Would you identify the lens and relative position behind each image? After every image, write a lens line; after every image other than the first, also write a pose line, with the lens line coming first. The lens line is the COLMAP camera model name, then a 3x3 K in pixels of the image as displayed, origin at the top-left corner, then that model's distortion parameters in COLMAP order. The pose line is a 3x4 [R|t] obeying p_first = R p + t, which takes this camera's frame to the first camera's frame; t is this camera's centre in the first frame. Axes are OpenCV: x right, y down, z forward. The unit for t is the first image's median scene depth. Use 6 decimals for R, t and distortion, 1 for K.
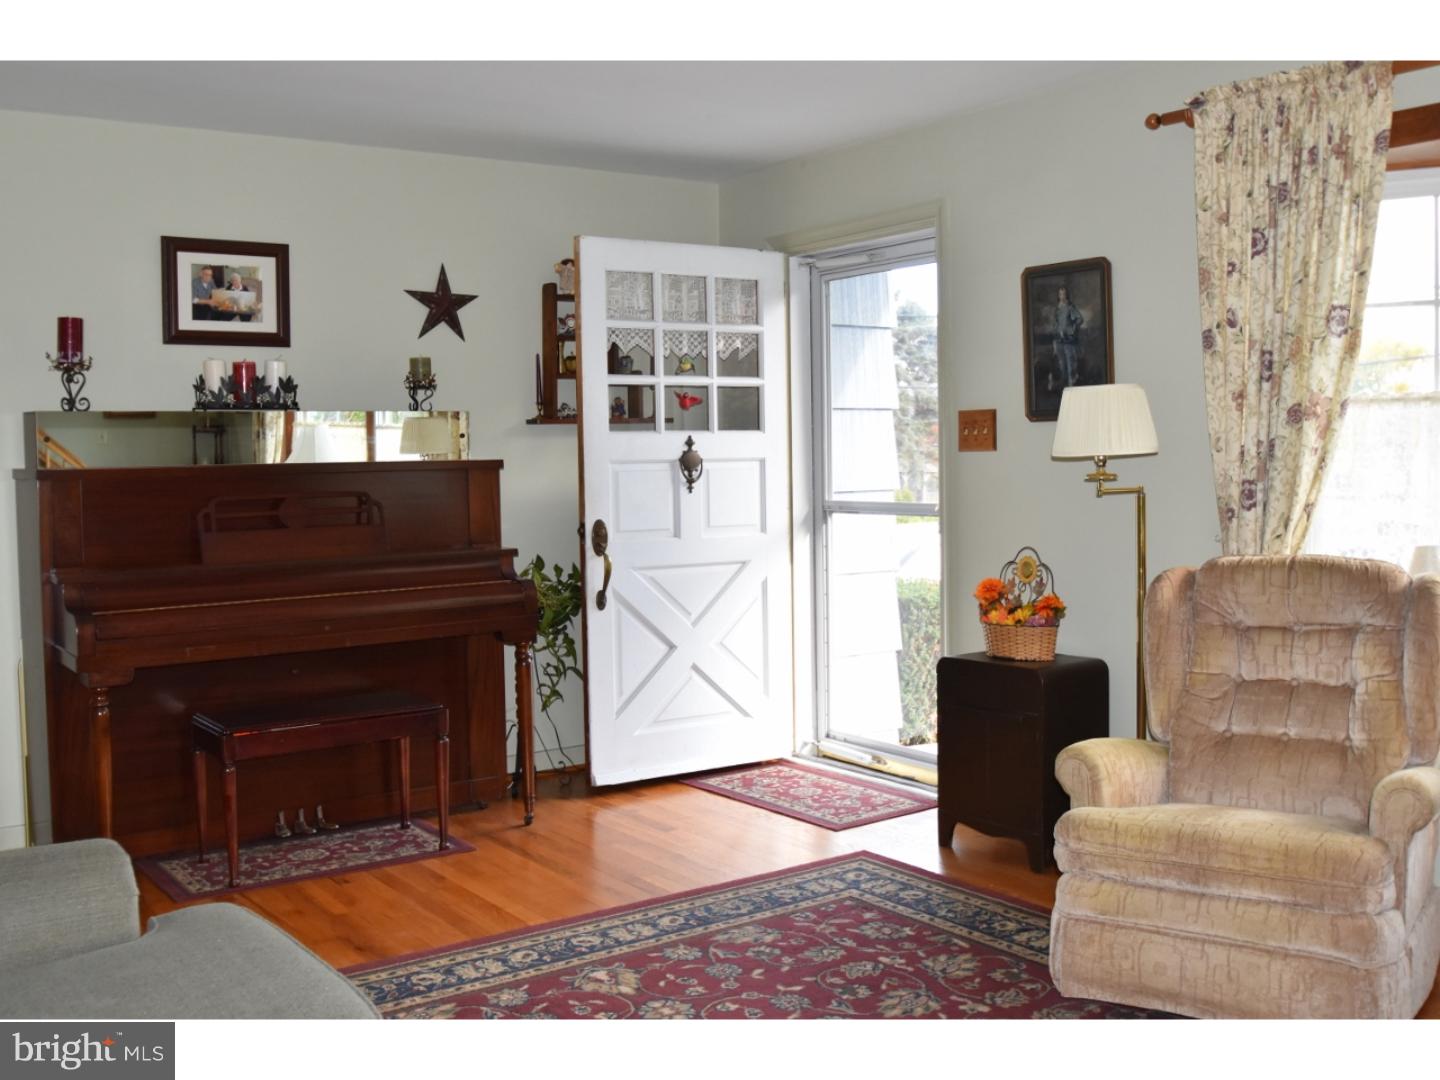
lens RADIAL K [[1436.4, 0, 726.4], [0, 1436.4, 533.5], [0, 0, 1]] dist [-0.061592, 0.000000]
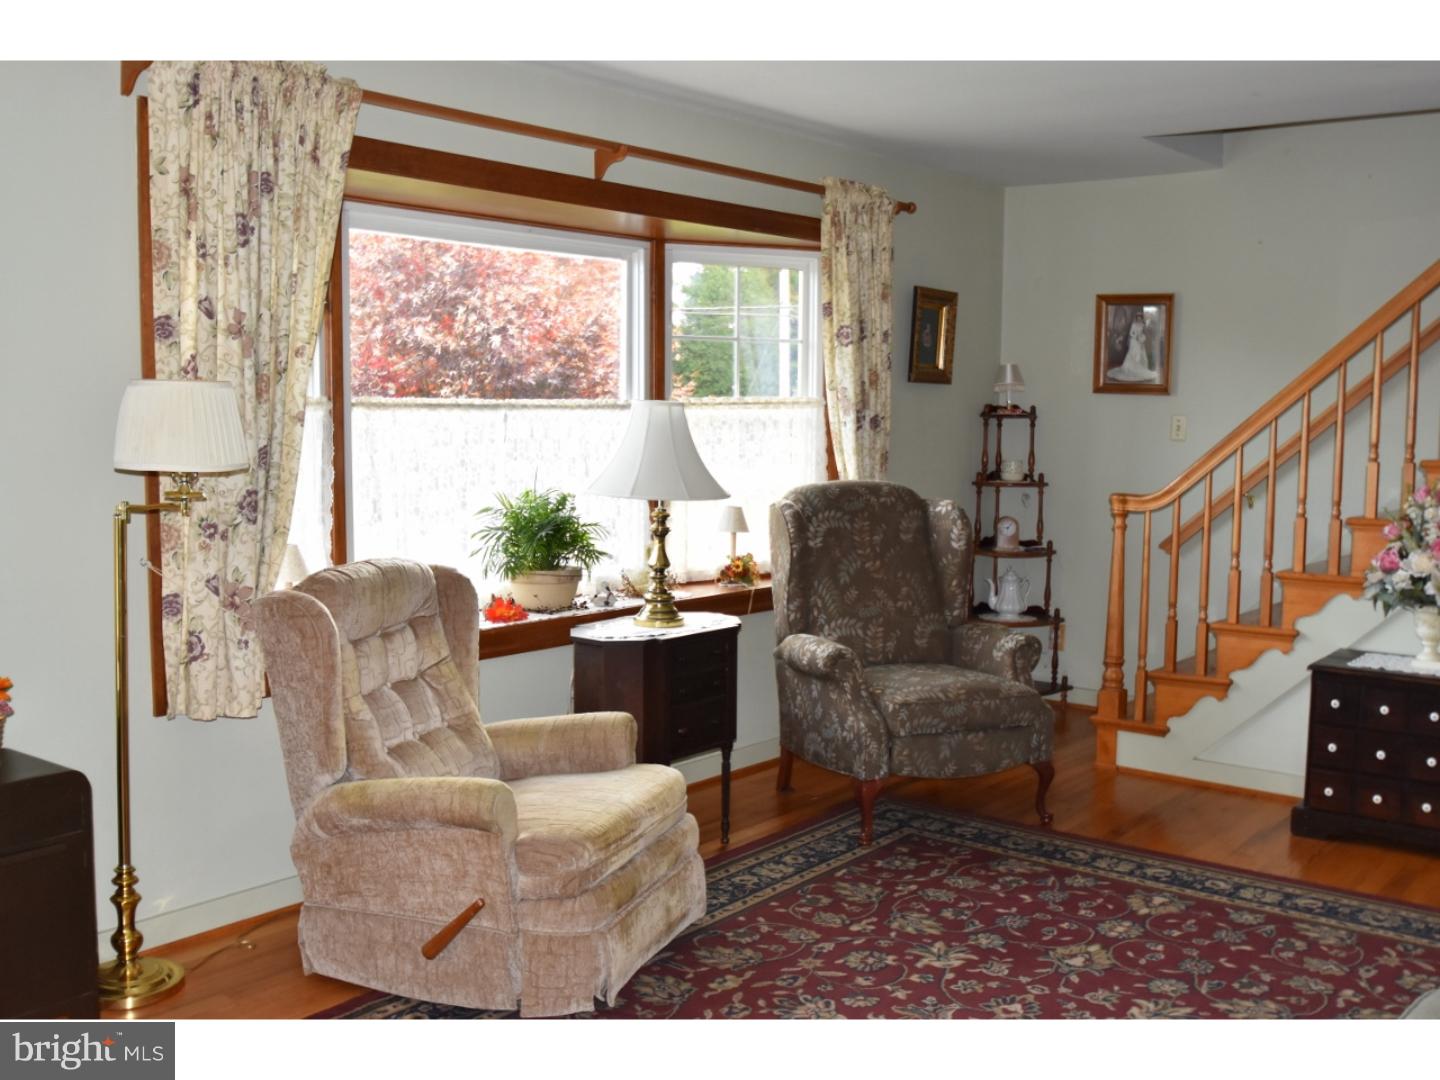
lens RADIAL K [[1436.4, 0, 730.7], [0, 1436.4, 536.8], [0, 0, 1]] dist [-0.061592, 0.000000]
pose [[-0.280883, -0.071232, 0.957095, -0.648922], [0.047530, 0.994986, 0.088001, -0.080795], [-0.958564, 0.070208, -0.276089, 1.043866]]
